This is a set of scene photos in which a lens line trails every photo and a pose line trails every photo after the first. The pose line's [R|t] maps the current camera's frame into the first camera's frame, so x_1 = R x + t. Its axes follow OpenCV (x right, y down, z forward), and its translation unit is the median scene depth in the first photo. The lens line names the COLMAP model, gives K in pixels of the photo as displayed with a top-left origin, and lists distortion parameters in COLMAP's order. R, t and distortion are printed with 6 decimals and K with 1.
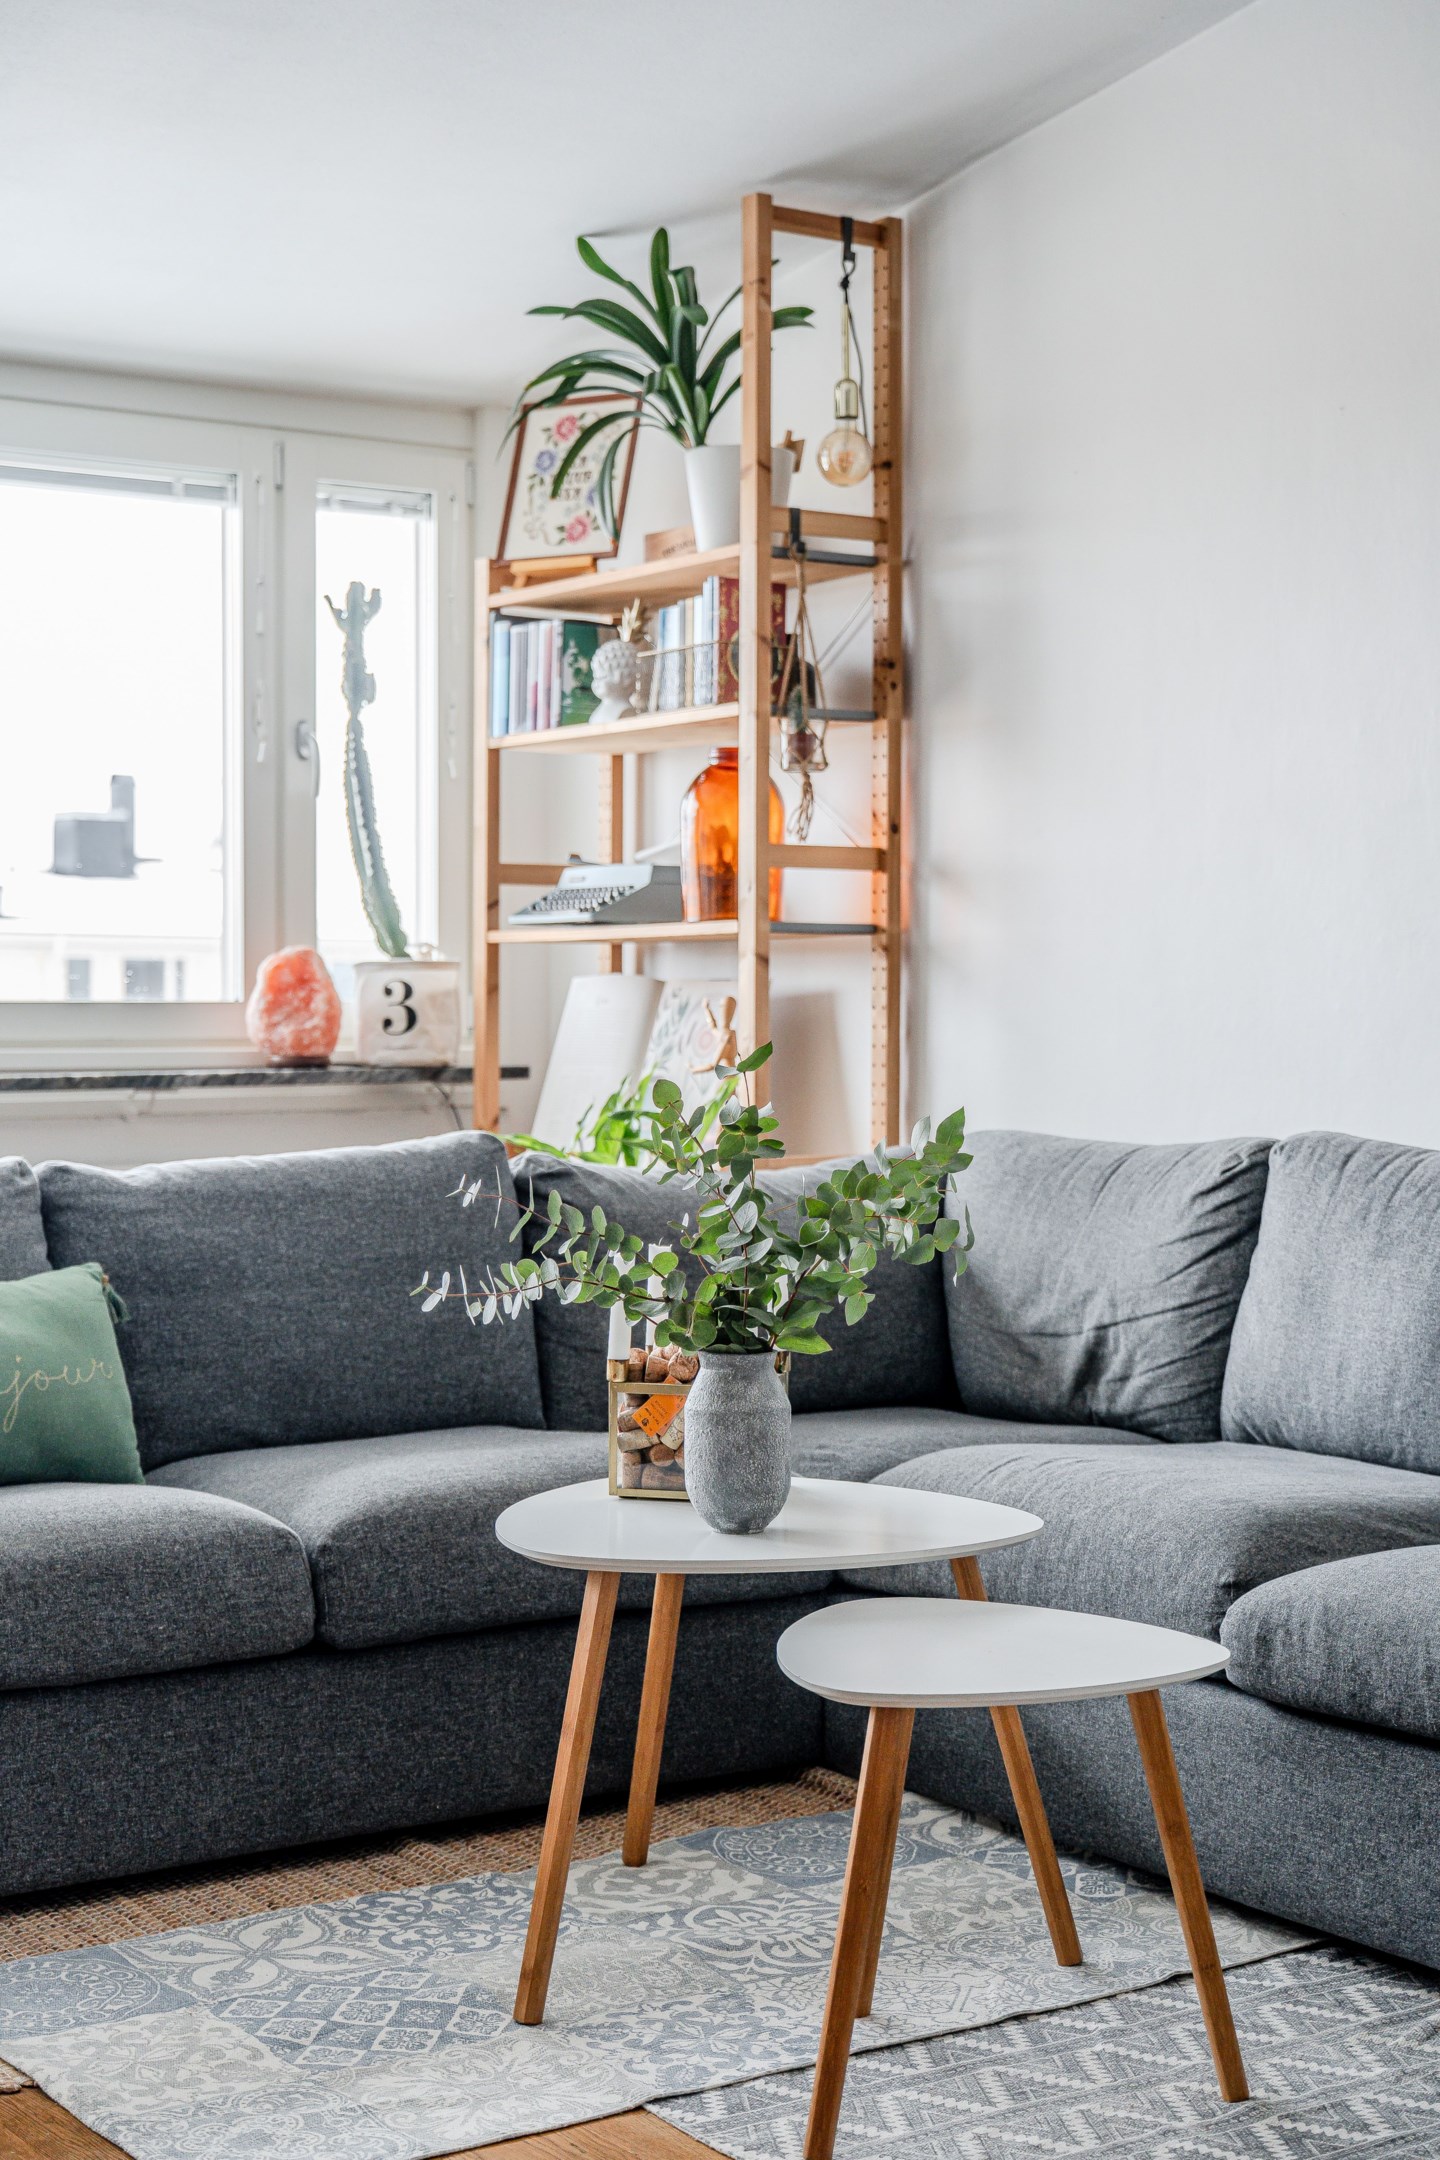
lens RADIAL K [[3227.2, 0, 722.1], [0, 3227.2, 1063.3], [0, 0, 1]] dist [0.034767, 0.000000]
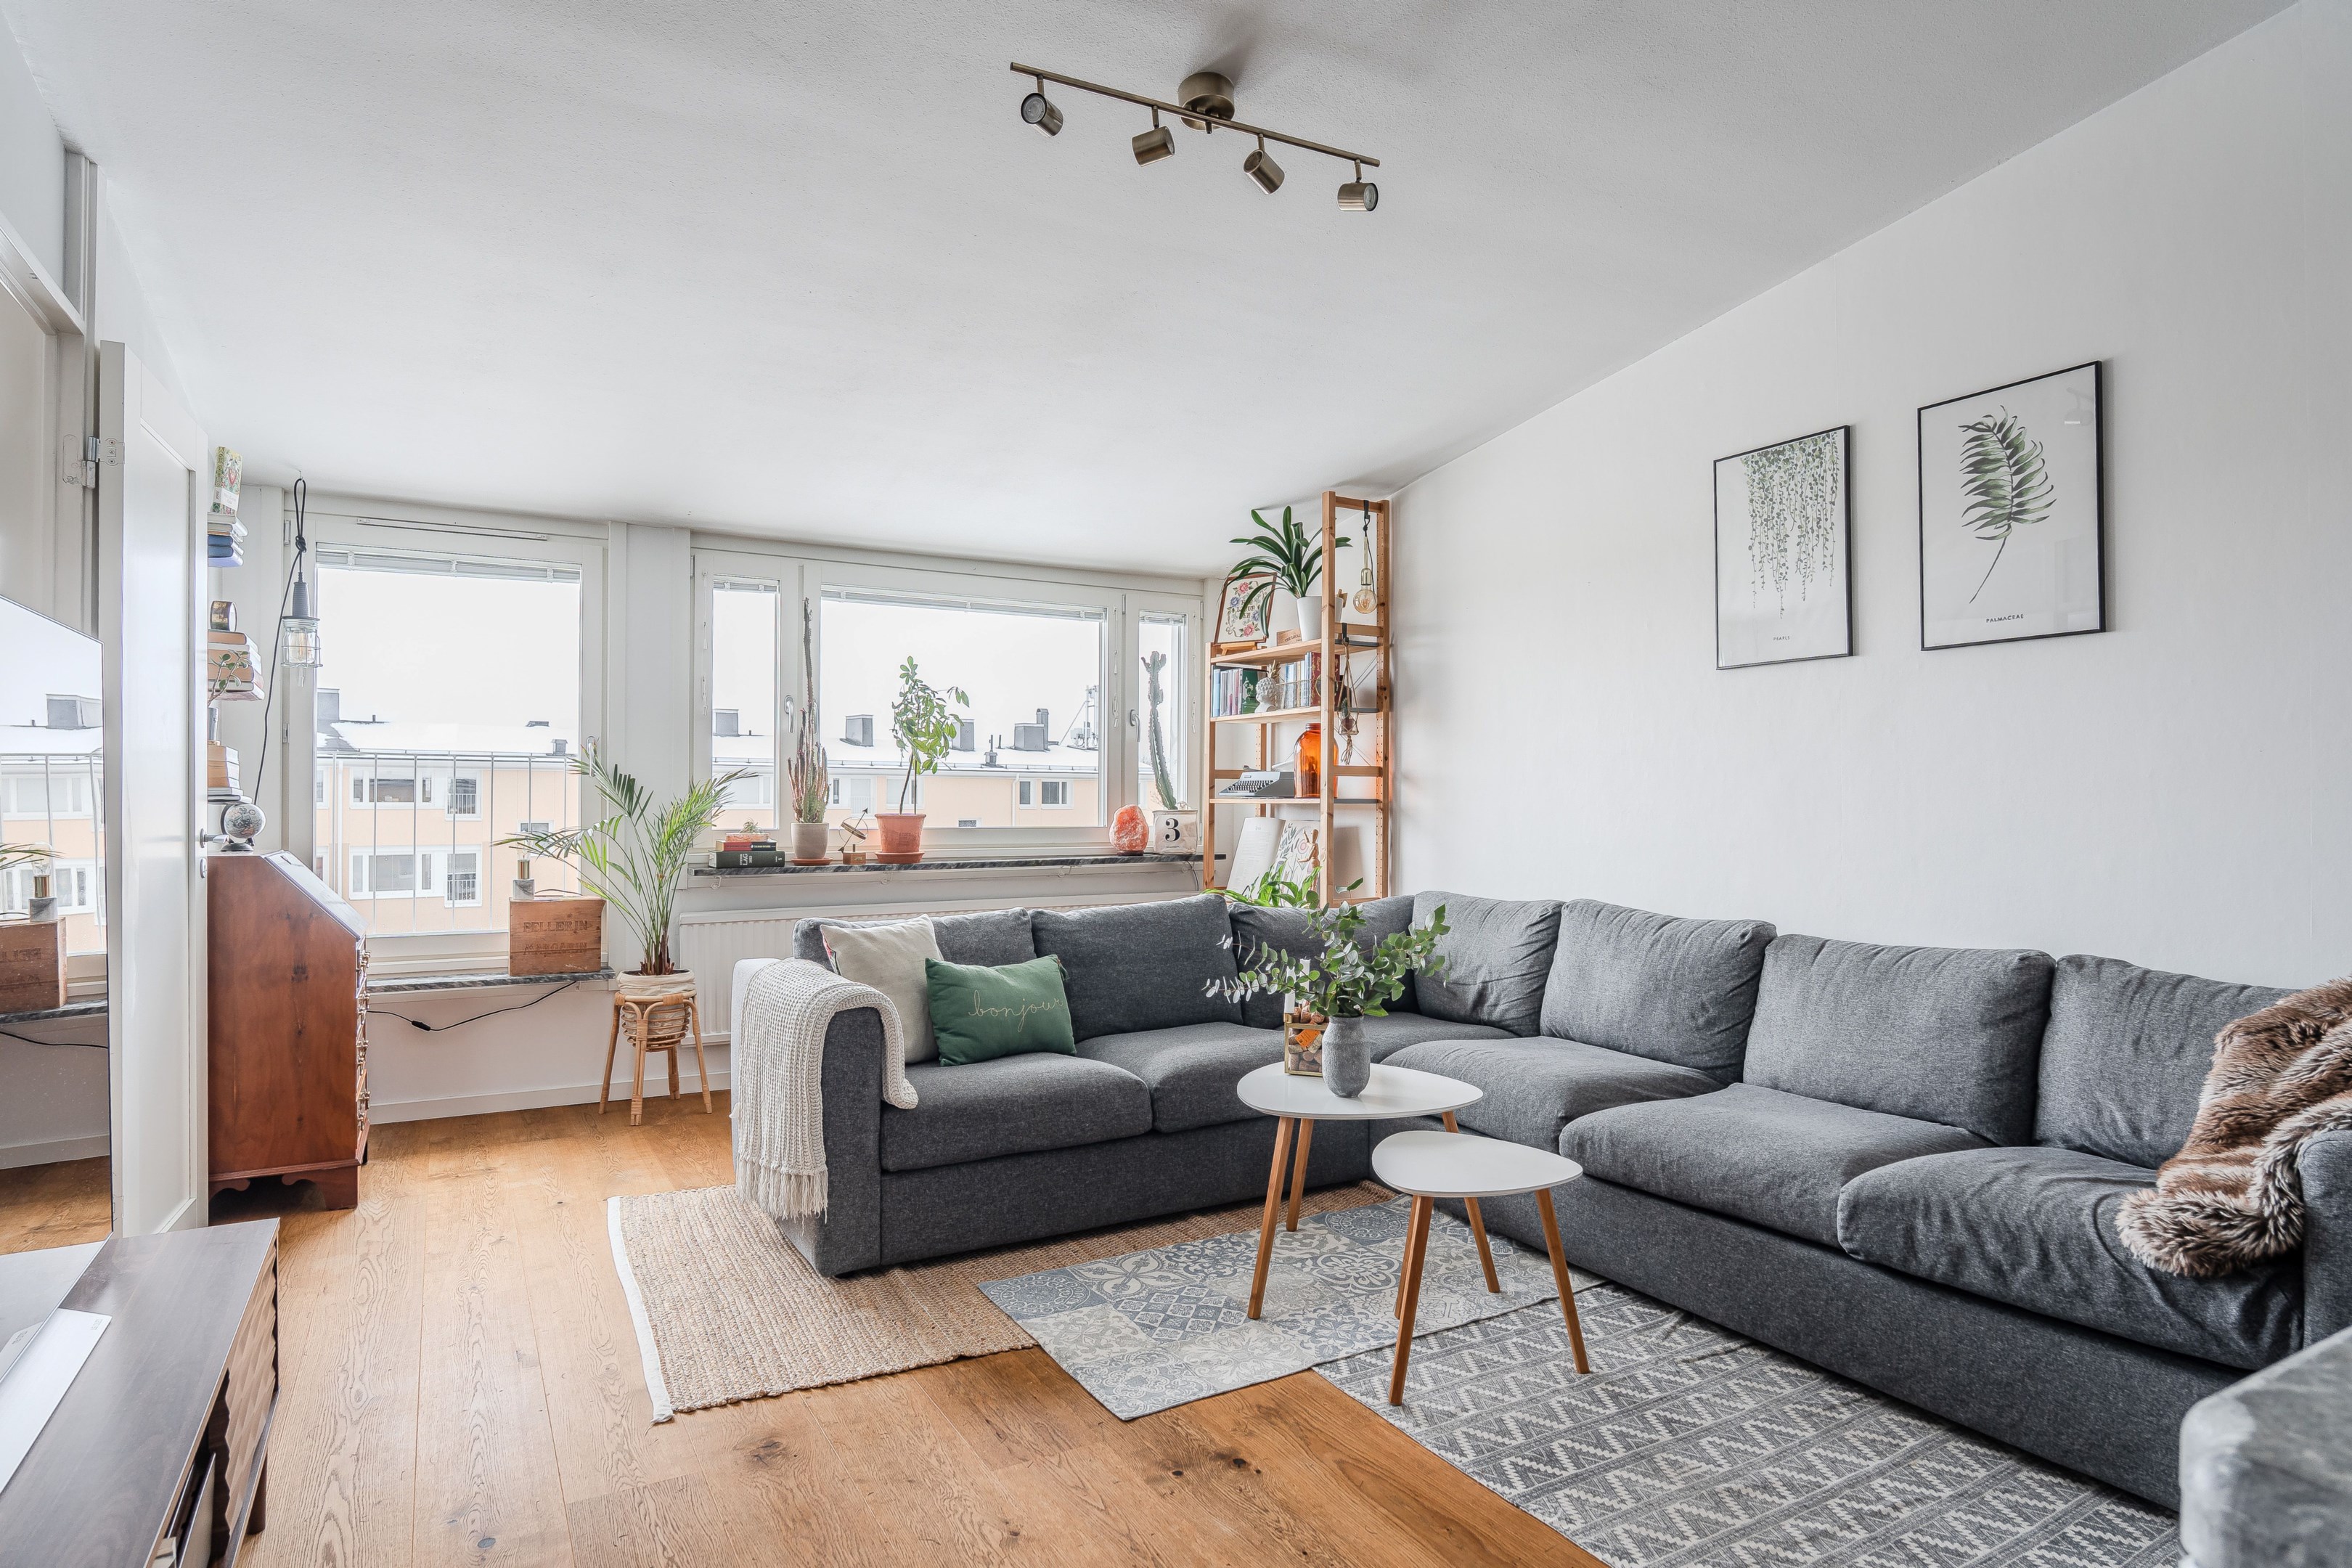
lens RADIAL K [[1298.0, 0, 1176.0], [0, 1298.0, 796.5], [0, 0, 1]] dist [-0.015004, 0.003606]
pose [[0.996700, 0.003855, -0.081087, -0.030728], [-0.005774, 0.999709, -0.023437, -0.030699], [0.080973, 0.023828, 0.996431, 0.069005]]
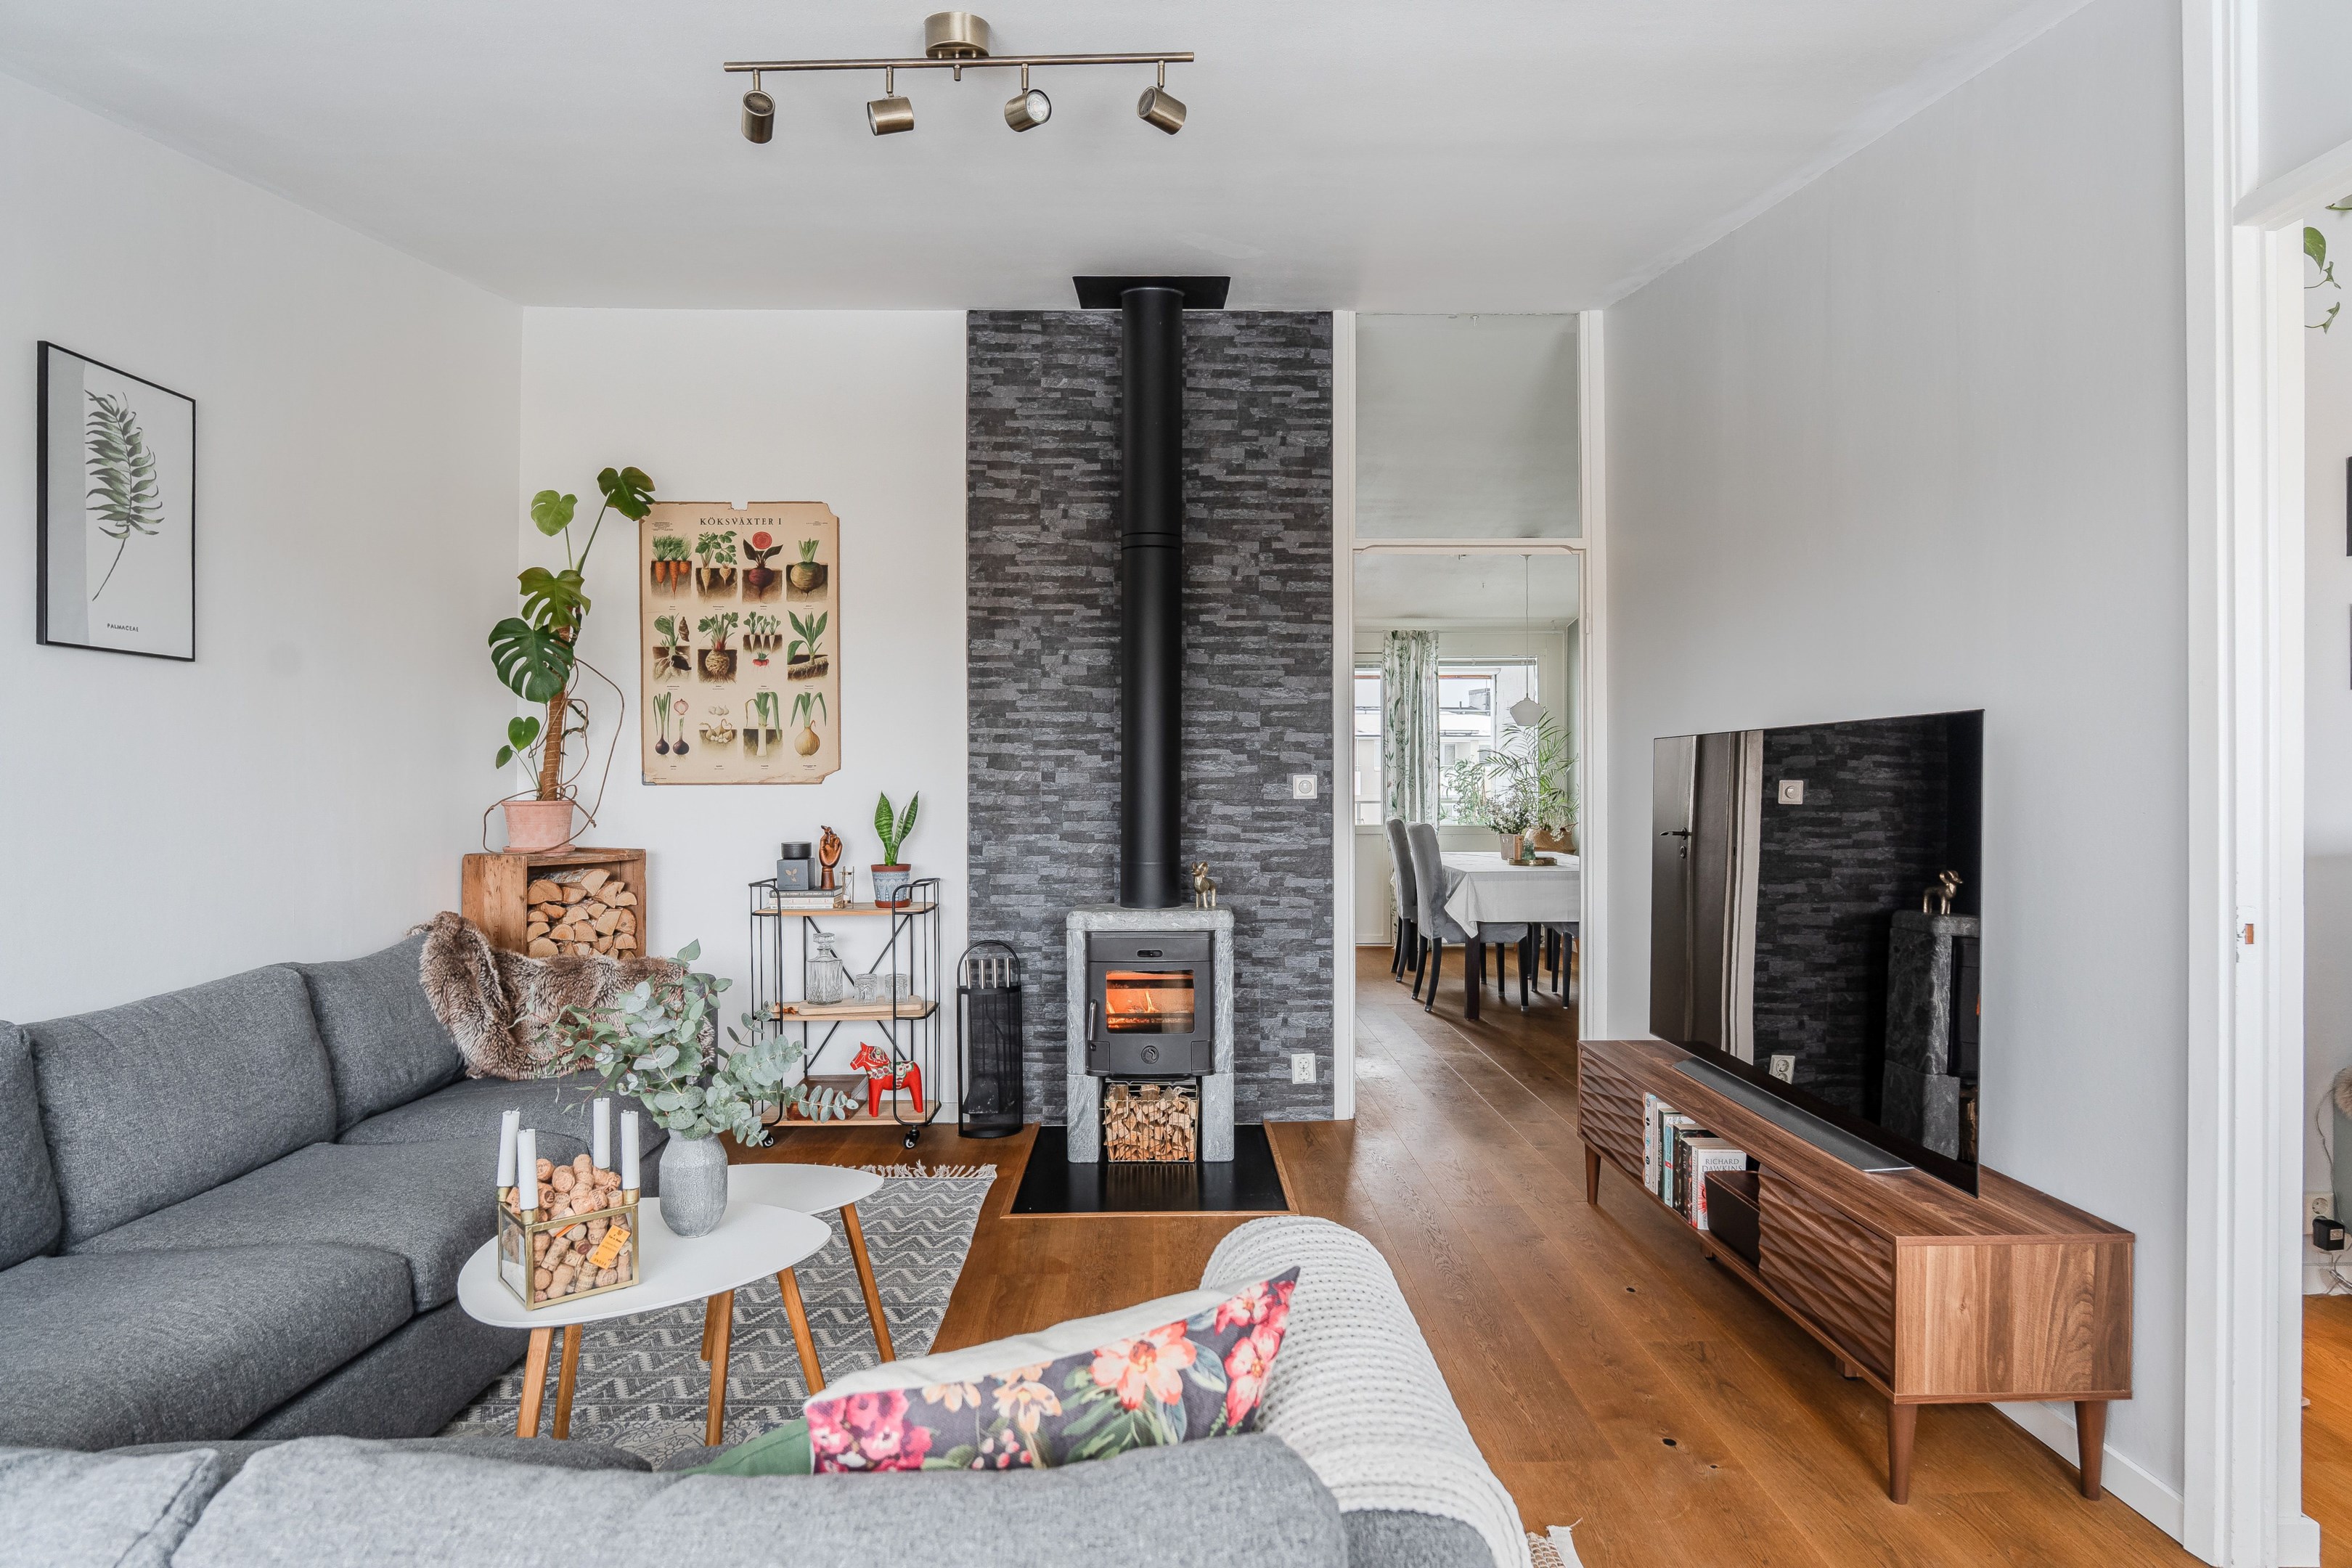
lens RADIAL K [[1298.0, 0, 1187.2], [0, 1298.0, 787.1], [0, 0, 1]] dist [-0.015004, 0.003606]
pose [[-0.843227, 0.003979, 0.537543, -0.427118], [0.017522, 0.999645, 0.020086, -0.071477], [-0.537272, 0.026356, -0.842997, 1.064046]]
